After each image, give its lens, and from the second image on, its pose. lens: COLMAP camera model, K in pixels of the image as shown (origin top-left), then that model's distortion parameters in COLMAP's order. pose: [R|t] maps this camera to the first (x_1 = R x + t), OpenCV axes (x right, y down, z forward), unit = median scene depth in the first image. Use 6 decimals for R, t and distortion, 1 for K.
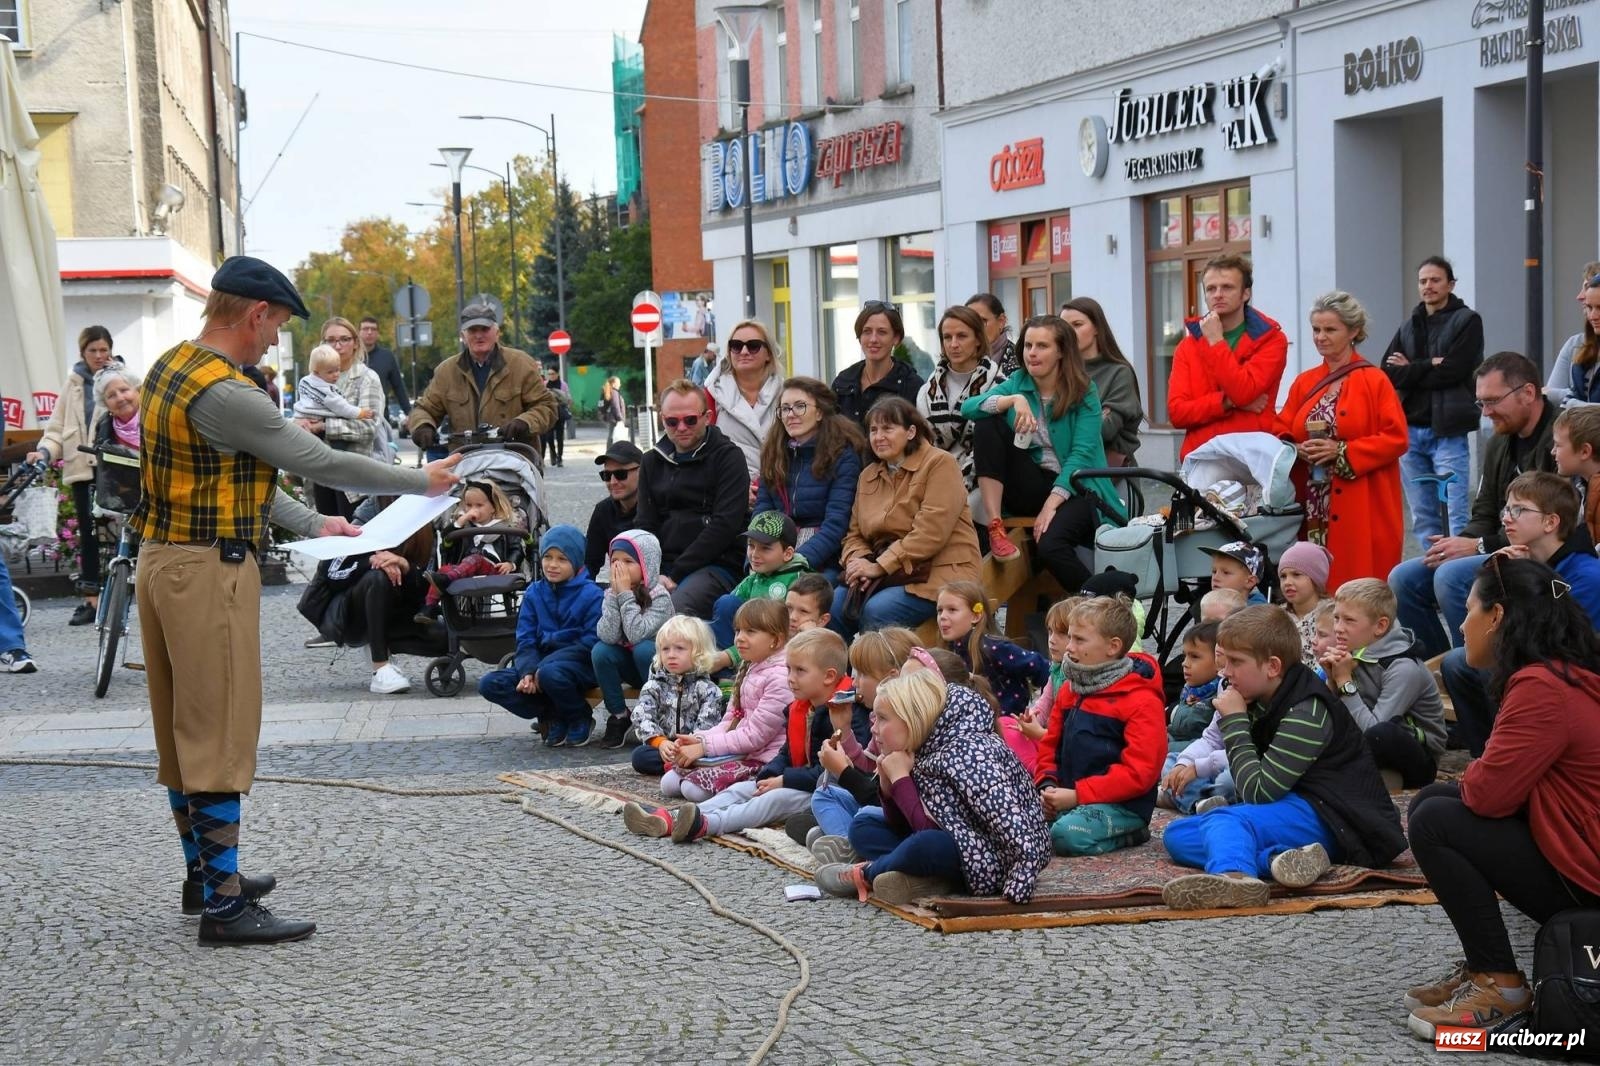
lens RADIAL K [[4206.4, 0, 800.0], [0, 4206.4, 533.0], [0, 0, 1]] dist [0.726609, 1.547214]
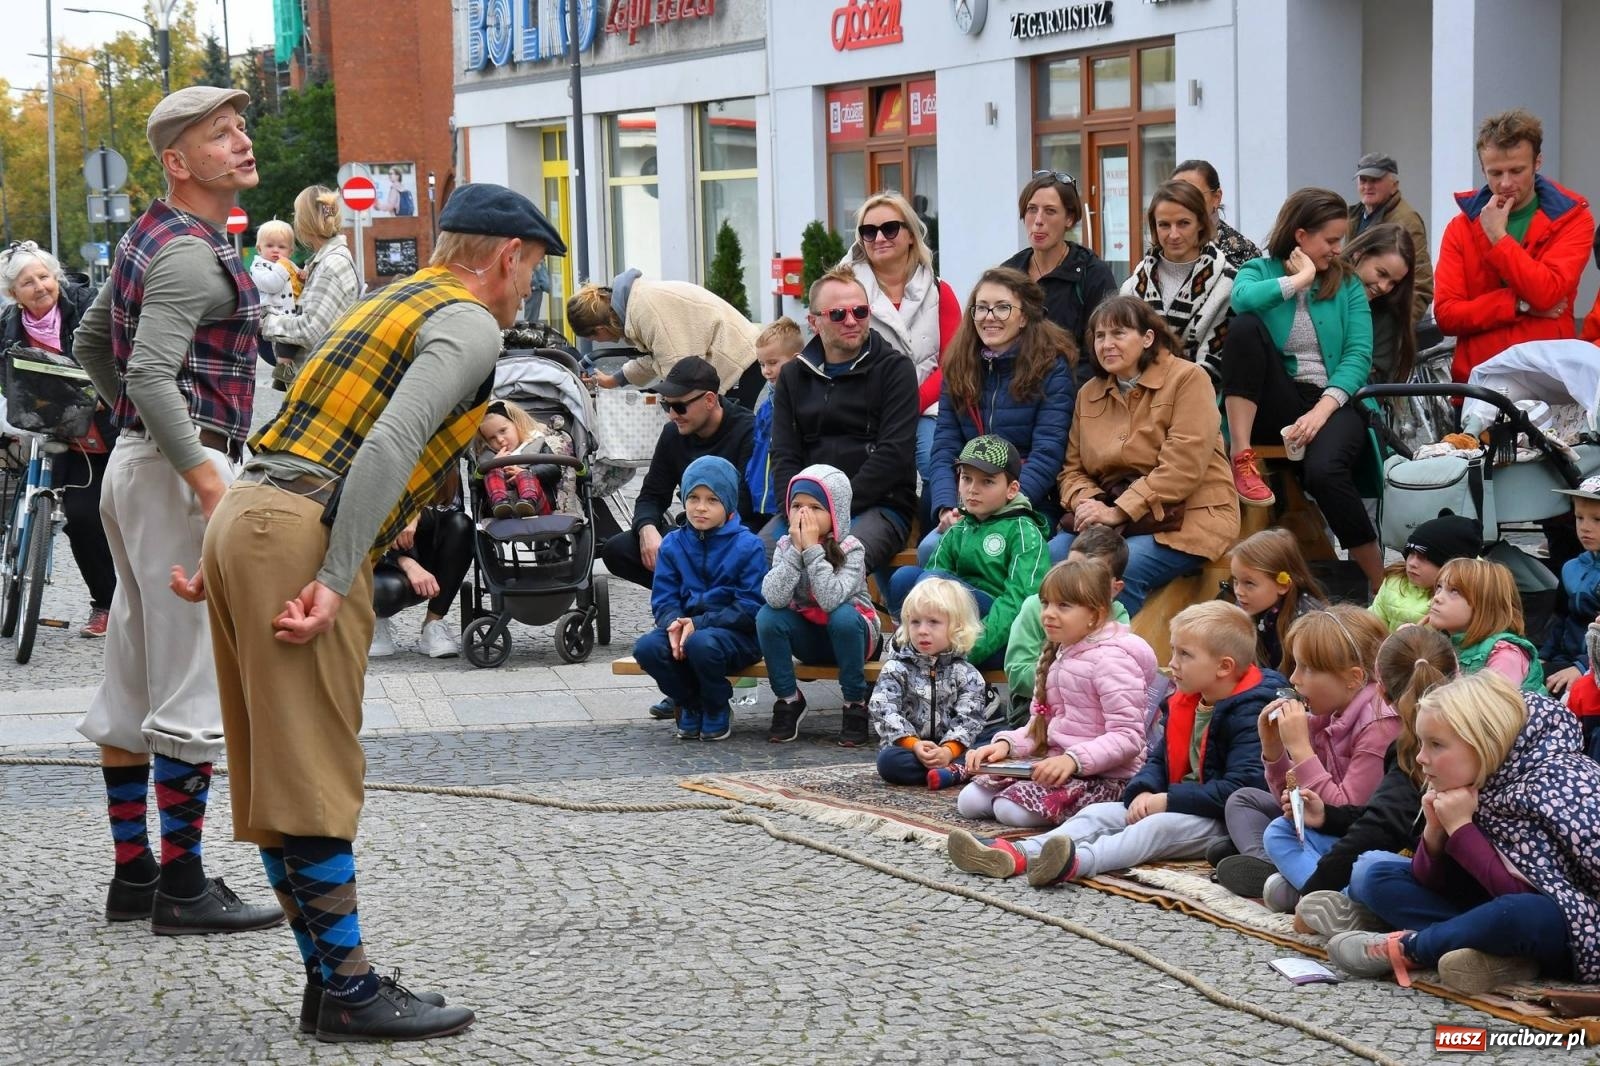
lens RADIAL K [[4310.7, 0, 720.6], [0, 4310.7, 563.9], [0, 0, 1]] dist [0.660287, 0.630269]
pose [[0.992307, -0.002032, 0.123786, -0.151847], [-0.002012, 0.999469, 0.032536, -0.008070], [-0.123786, -0.032534, 0.991775, 0.199637]]
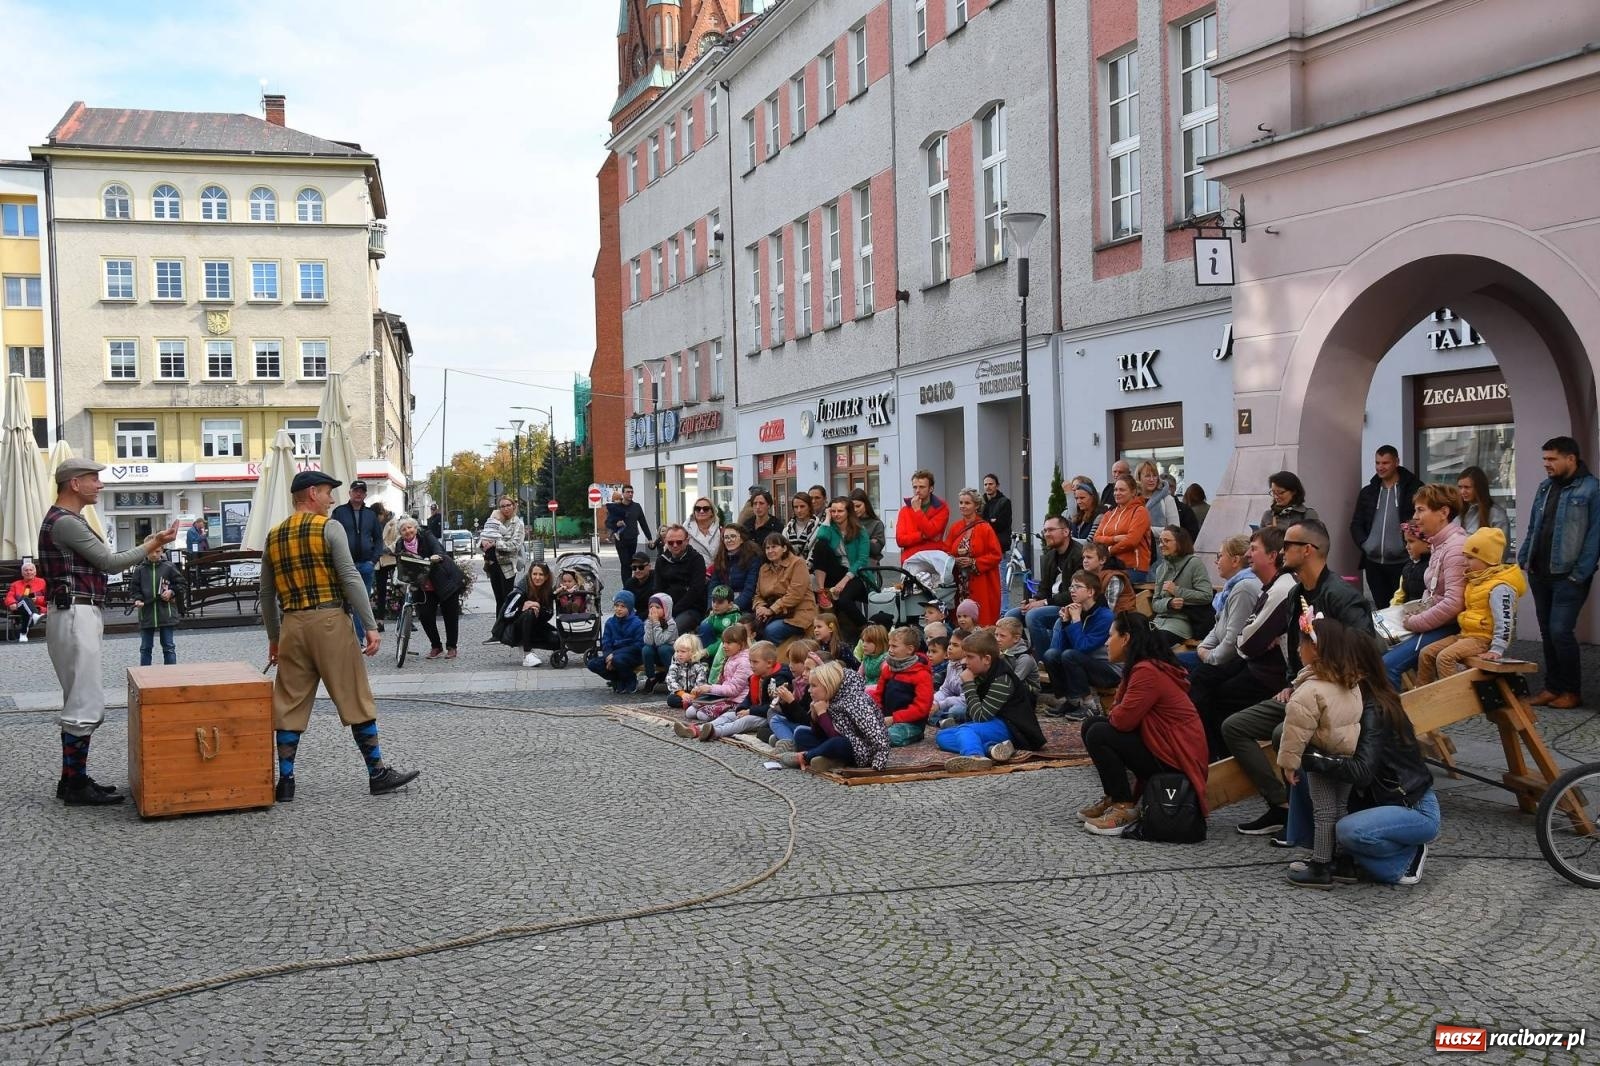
lens RADIAL K [[1778.8, 0, 795.2], [0, 1778.8, 542.9], [0, 0, 1]] dist [-0.036216, 0.344194]
pose [[0.994127, 0.007728, 0.107946, -0.066859], [-0.005017, 0.999666, -0.025361, -0.003615], [-0.108106, 0.024671, 0.993833, 0.081887]]
